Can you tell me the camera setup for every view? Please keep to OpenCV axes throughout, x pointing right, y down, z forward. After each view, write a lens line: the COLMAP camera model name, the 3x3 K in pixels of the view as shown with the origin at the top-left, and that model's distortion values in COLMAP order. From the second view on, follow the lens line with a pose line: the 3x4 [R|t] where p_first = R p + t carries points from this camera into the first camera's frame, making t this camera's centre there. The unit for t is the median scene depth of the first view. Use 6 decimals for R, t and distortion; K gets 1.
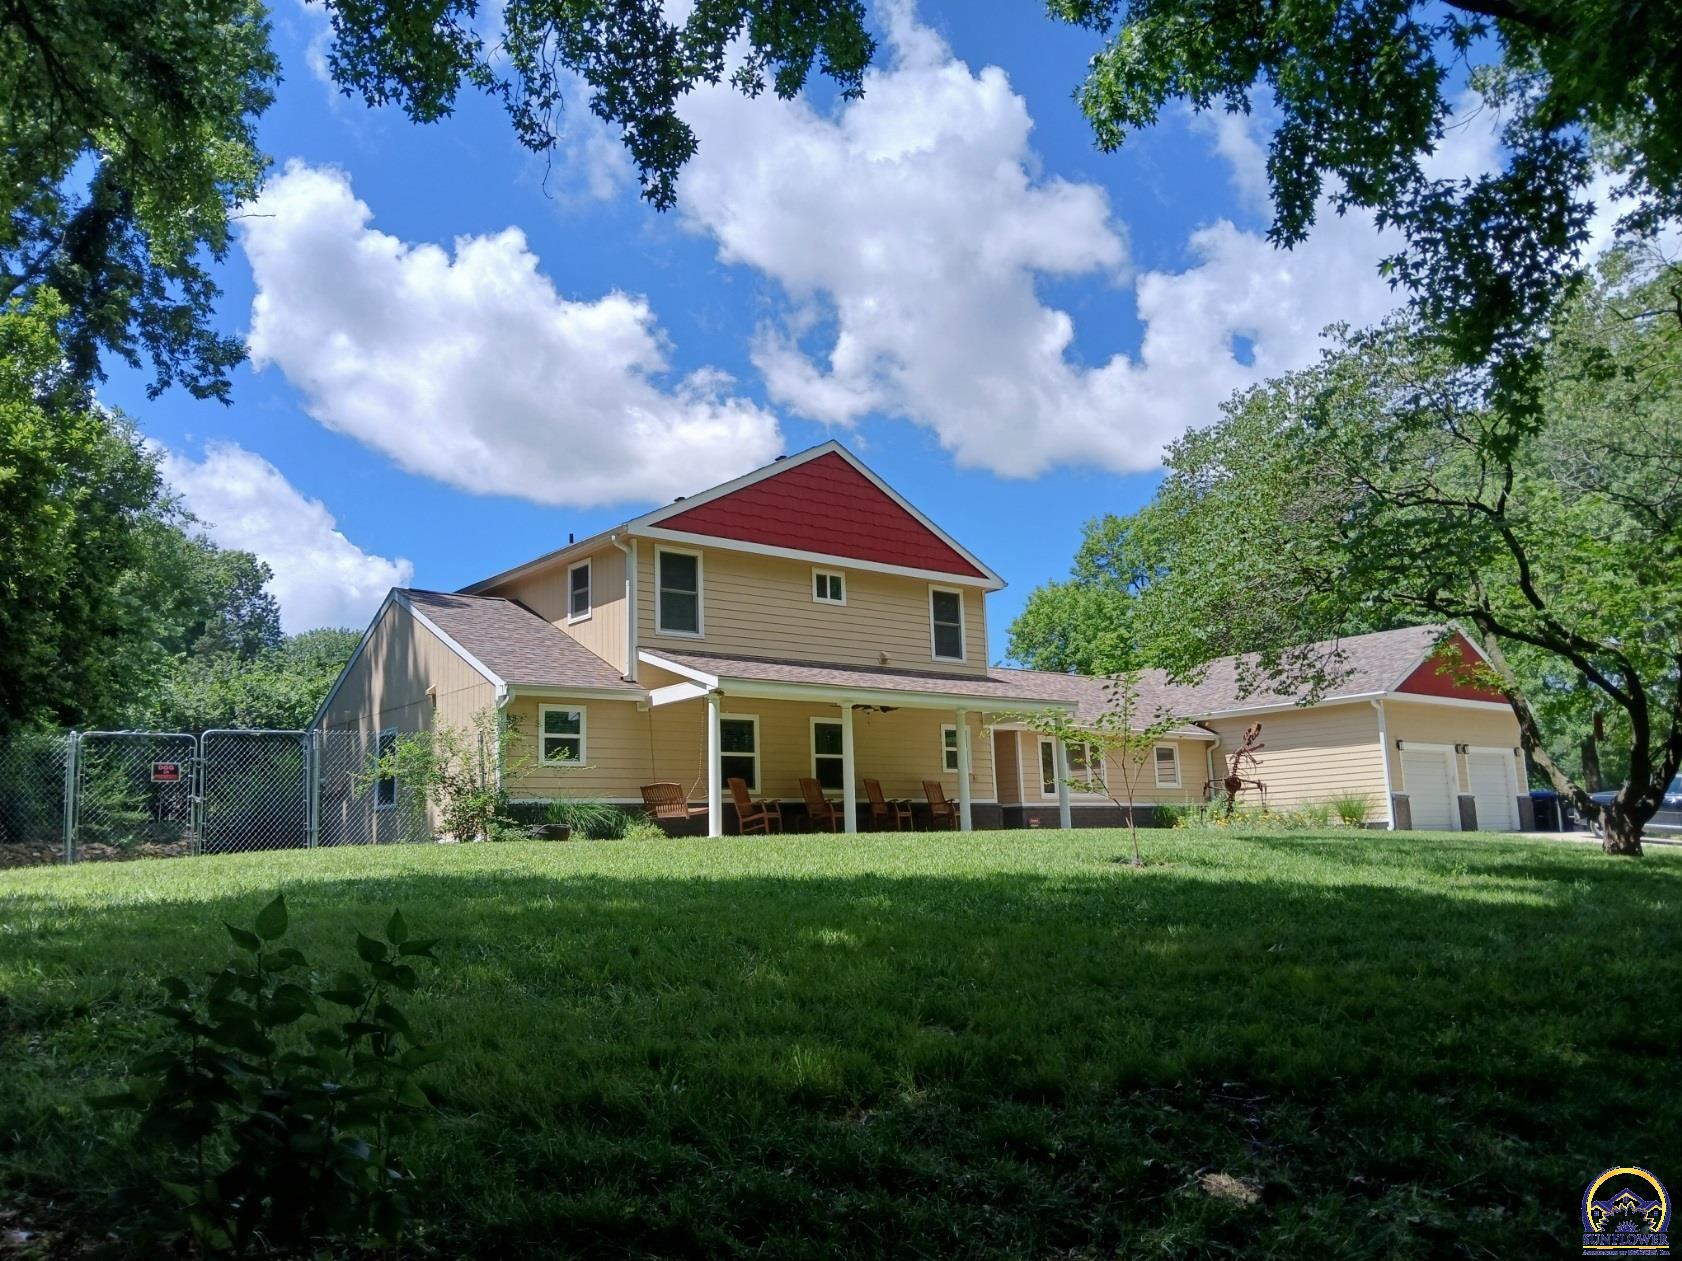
lens RADIAL K [[1330.0, 0, 839.5], [0, 1330.0, 627.9], [0, 0, 1]] dist [0.072081, -0.144480]
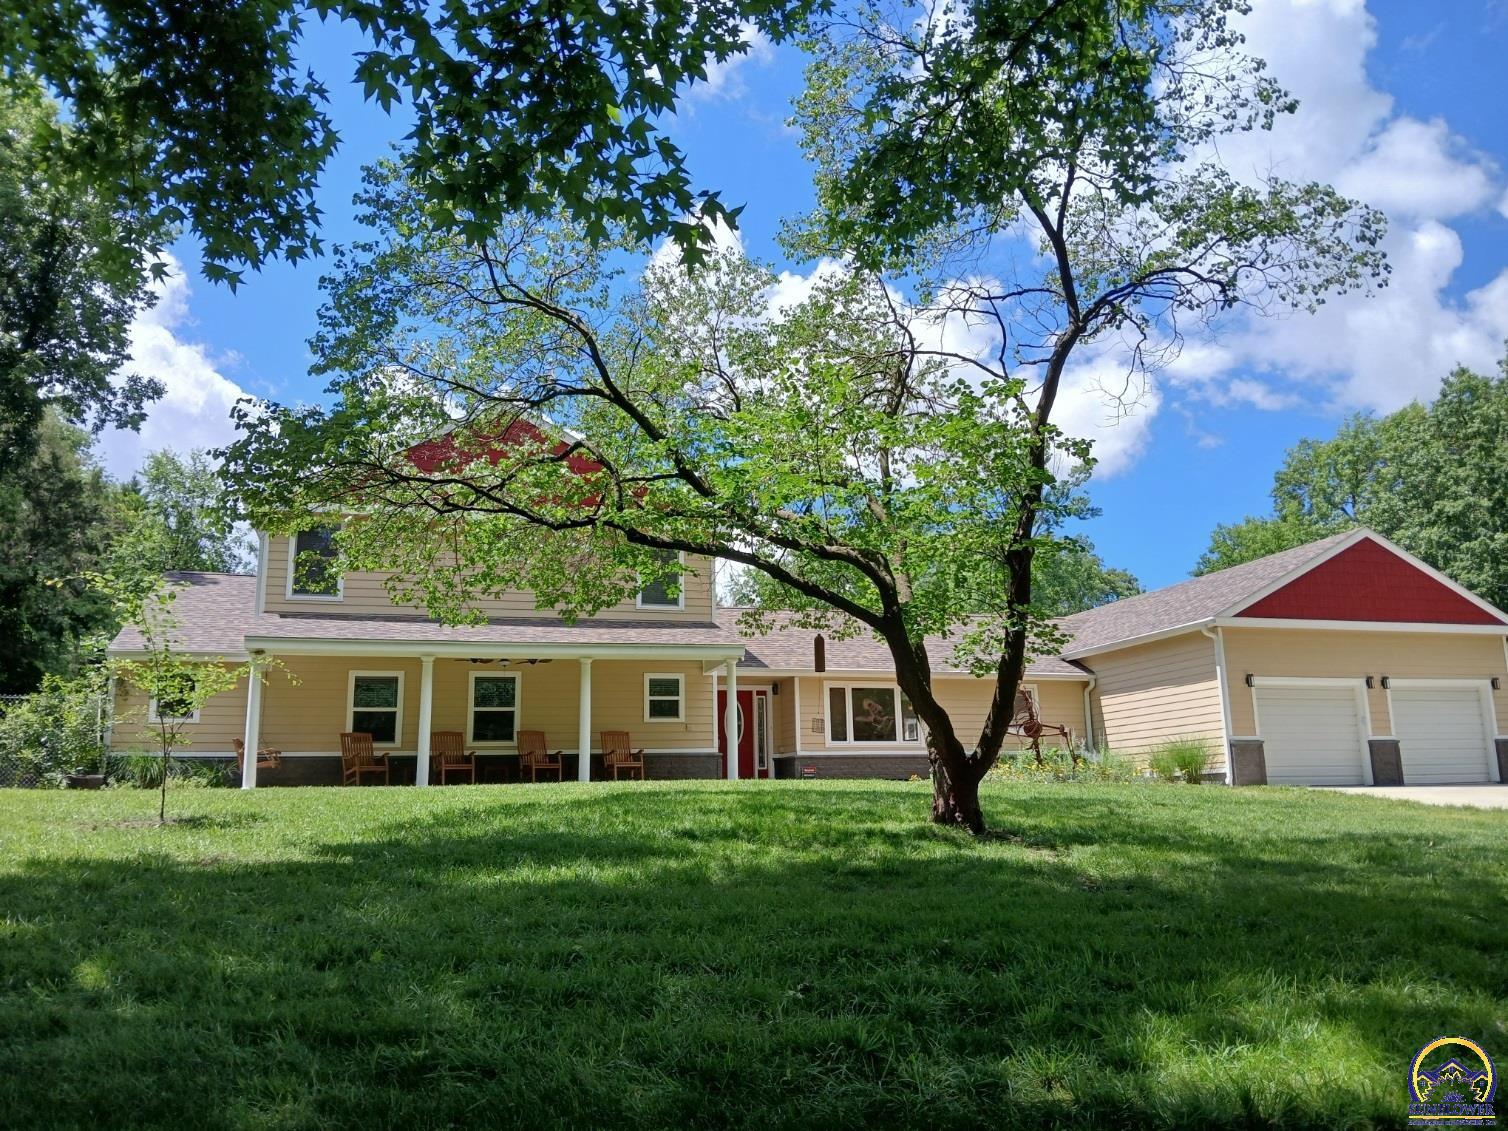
lens RADIAL K [[1192.4, 0, 756.8], [0, 1192.4, 568.0], [0, 0, 1]] dist [0.072081, -0.144480]
pose [[0.914798, -0.066270, -0.398438, 0.494669], [0.057470, 0.997768, -0.034004, 0.028523], [0.399803, 0.008209, 0.916565, 0.215603]]
